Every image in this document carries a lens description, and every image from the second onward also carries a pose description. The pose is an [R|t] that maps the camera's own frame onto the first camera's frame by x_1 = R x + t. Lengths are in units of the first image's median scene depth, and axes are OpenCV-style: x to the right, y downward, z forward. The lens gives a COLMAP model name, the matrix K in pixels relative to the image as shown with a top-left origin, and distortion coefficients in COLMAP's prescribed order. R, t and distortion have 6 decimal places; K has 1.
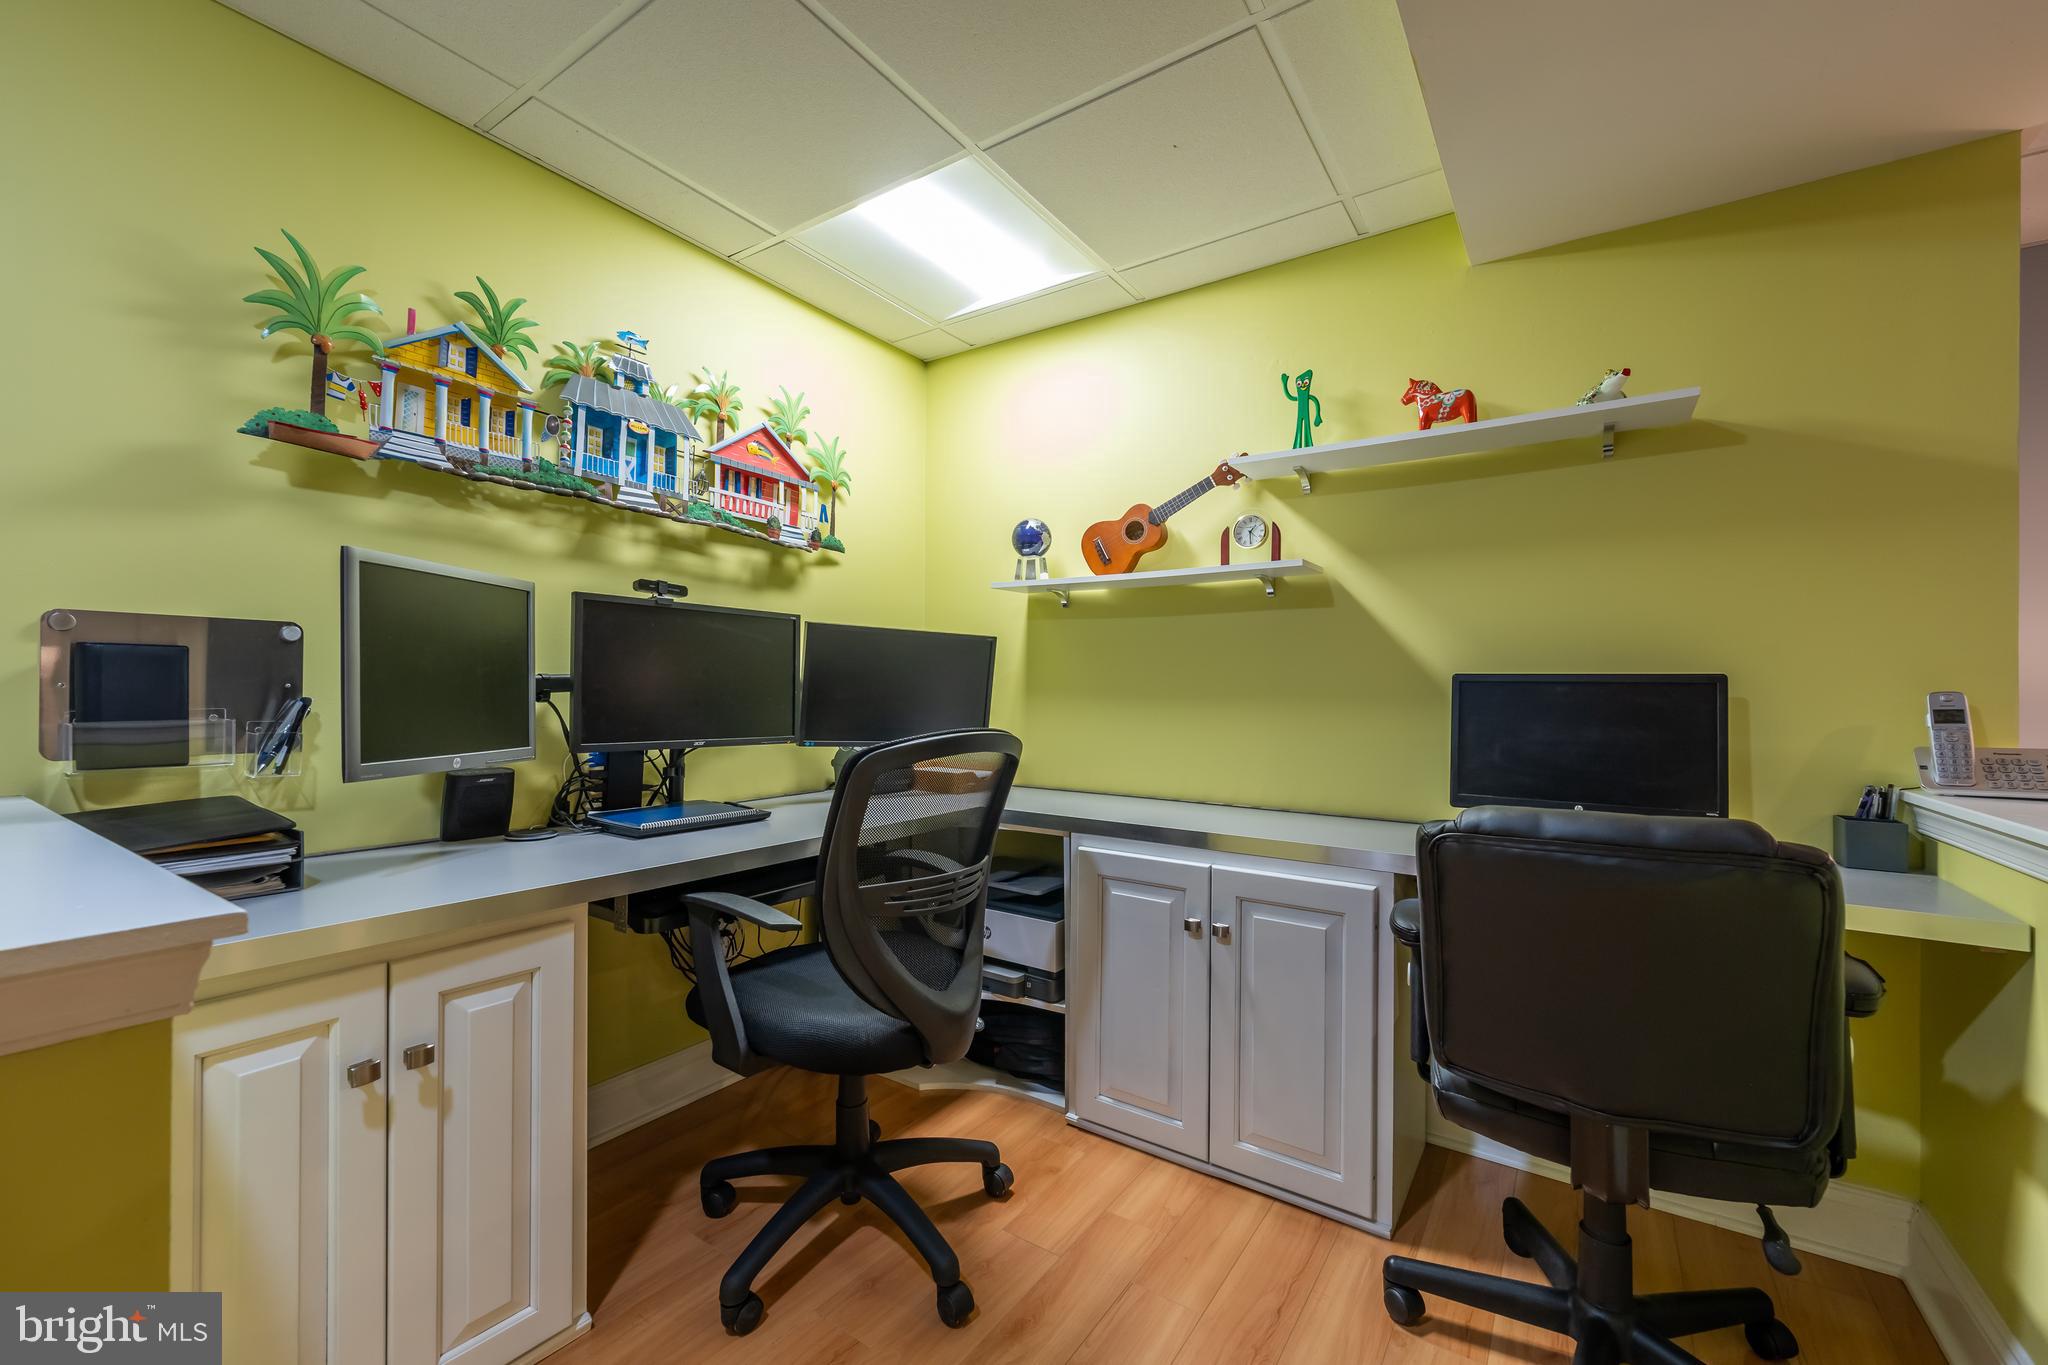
lens RADIAL K [[829.4, 0, 1027.8], [0, 829.4, 684.9], [0, 0, 1]] dist [0.001467, -0.001823]
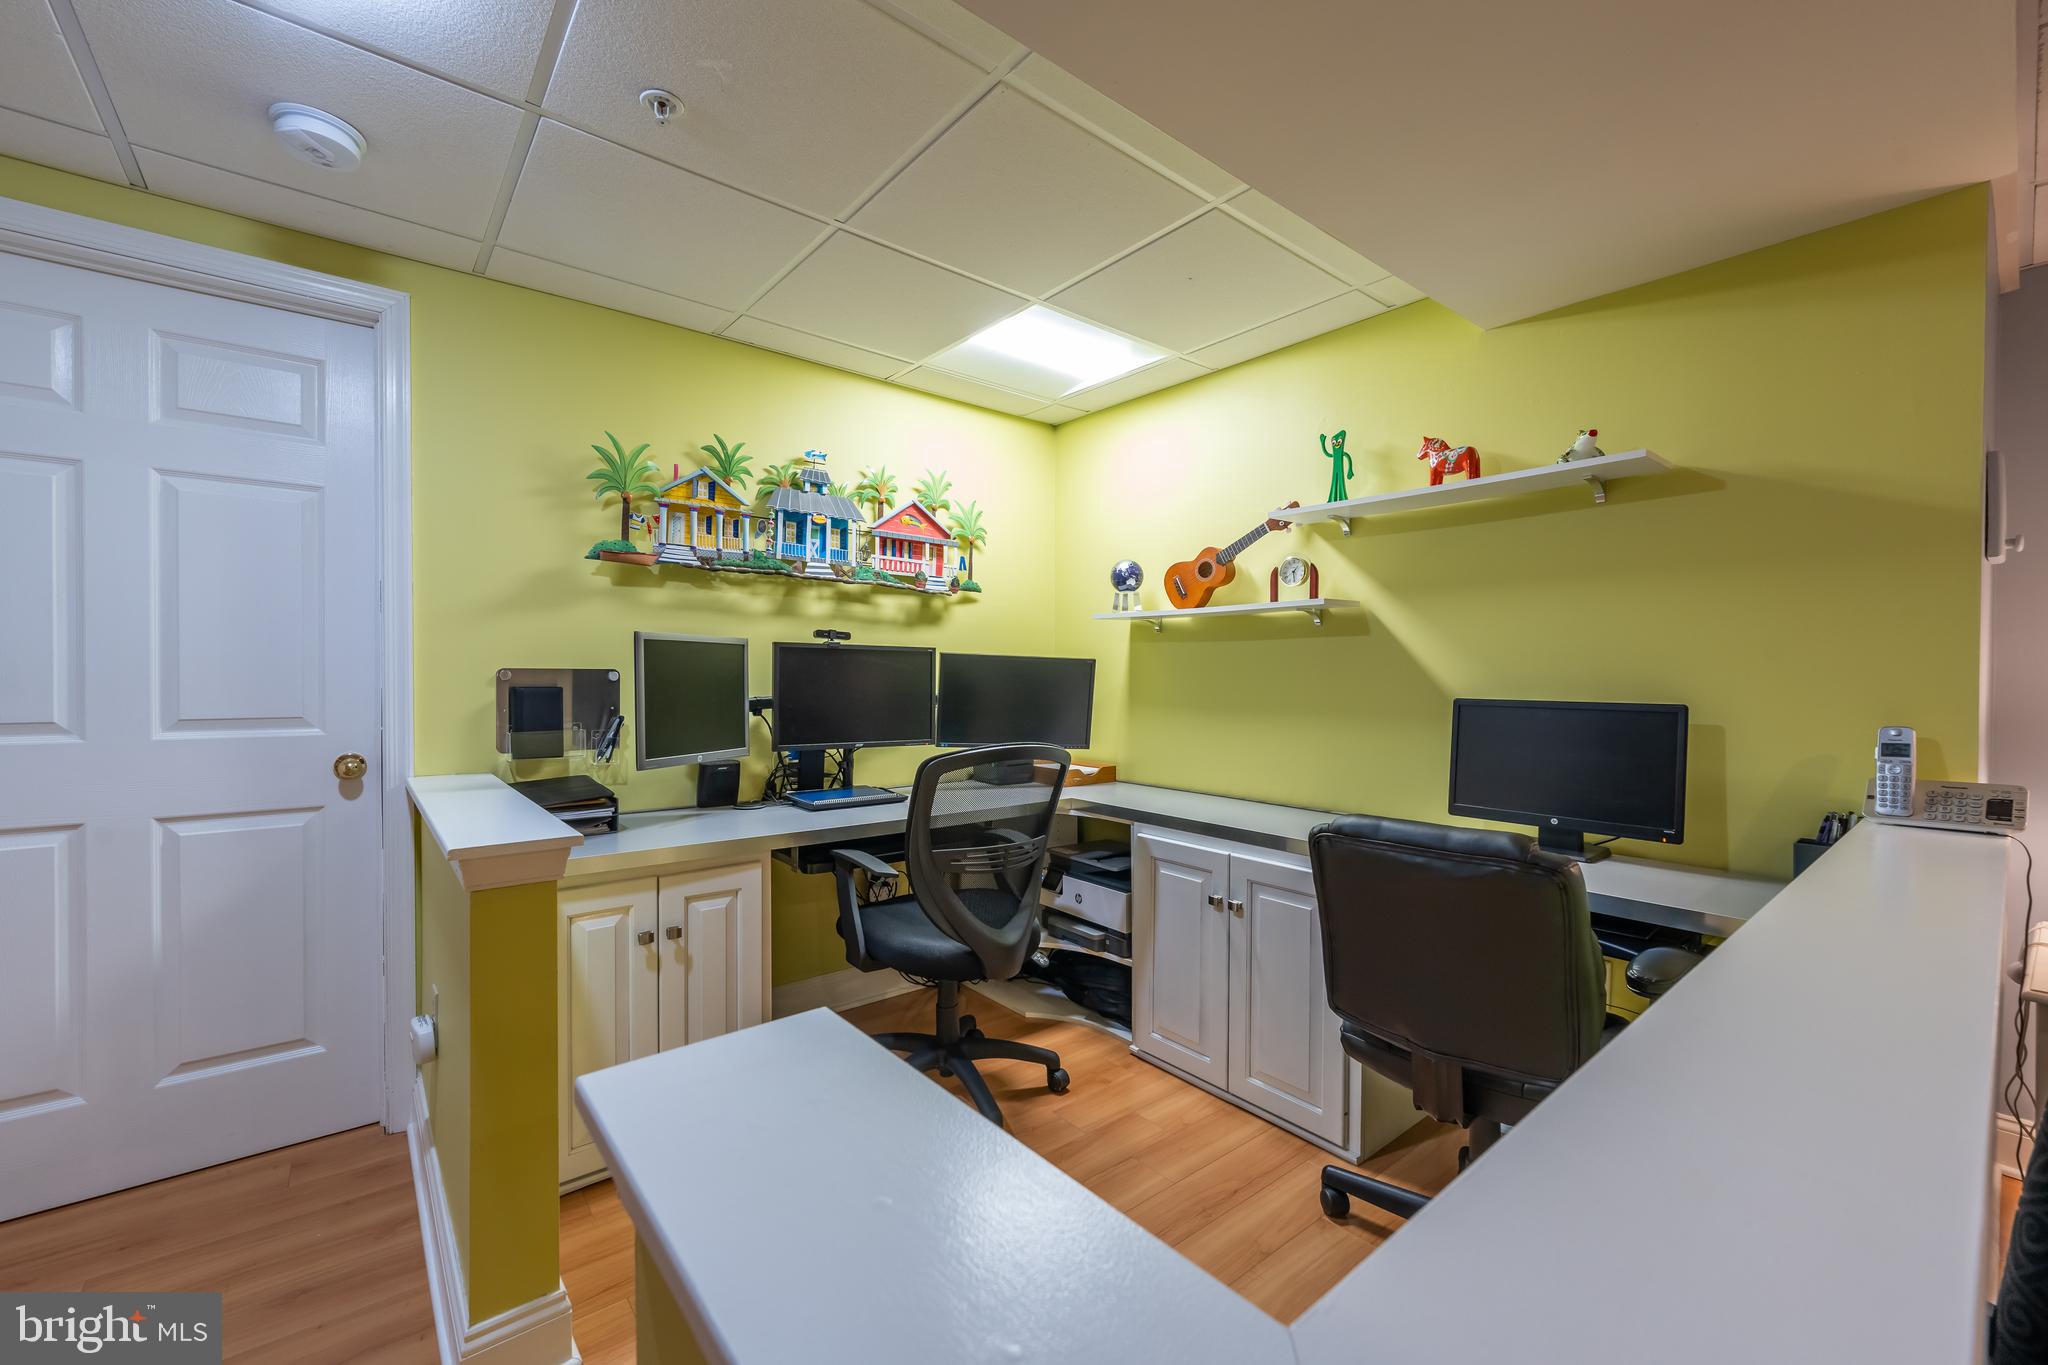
lens RADIAL K [[829.4, 0, 1024.6], [0, 829.4, 684.7], [0, 0, 1]] dist [0.001467, -0.001823]
pose [[0.959108, 0.000545, -0.283040, 0.284403], [0.003896, 0.999878, 0.015127, -0.054616], [0.283014, -0.015611, 0.958989, -0.273689]]
